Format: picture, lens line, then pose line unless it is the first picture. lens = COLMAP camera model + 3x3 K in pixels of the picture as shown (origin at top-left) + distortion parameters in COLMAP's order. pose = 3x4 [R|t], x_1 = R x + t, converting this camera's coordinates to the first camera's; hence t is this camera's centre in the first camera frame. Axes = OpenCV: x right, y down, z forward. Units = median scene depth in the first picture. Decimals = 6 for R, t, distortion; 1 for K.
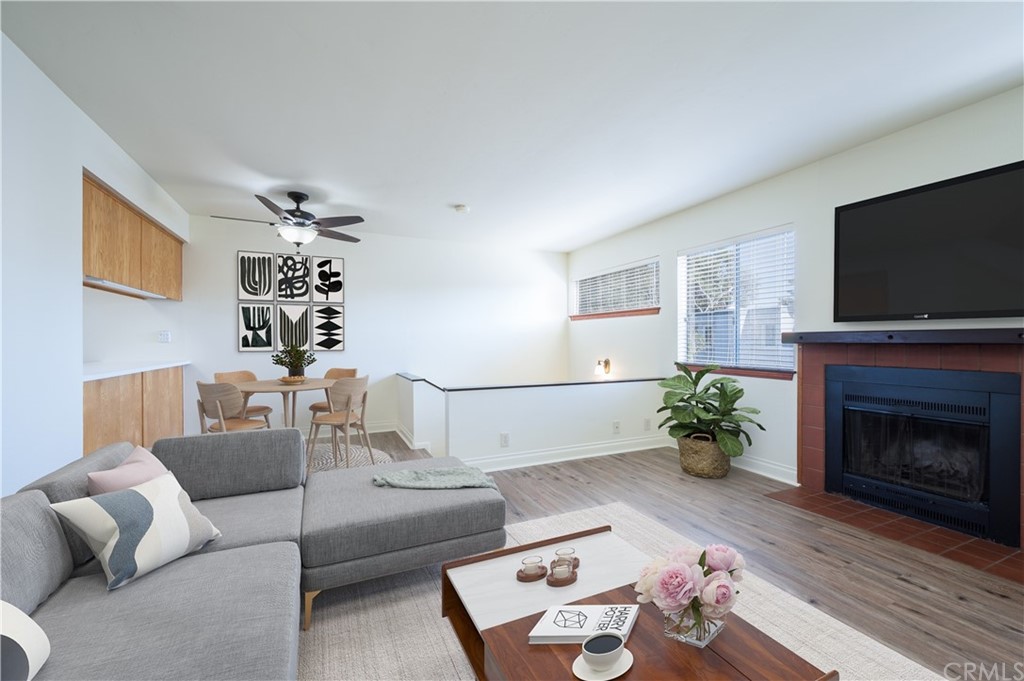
lens RADIAL K [[407.8, 0, 510.3], [0, 407.8, 339.9], [0, 0, 1]] dist [-0.010021, -0.000462]
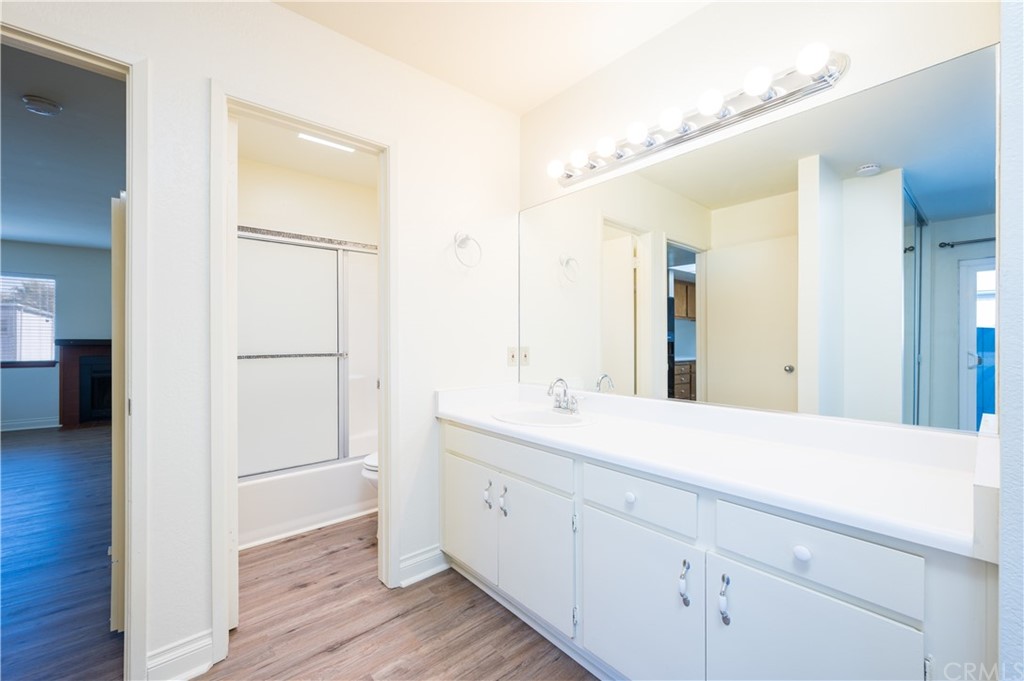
lens RADIAL K [[407.8, 0, 511.6], [0, 407.8, 340.0], [0, 0, 1]] dist [-0.010021, -0.000462]
pose [[-0.283021, -0.002980, 0.959109, -1.533816], [0.006917, 0.999963, 0.005148, -0.010839], [-0.959089, 0.008091, -0.282990, -0.393183]]
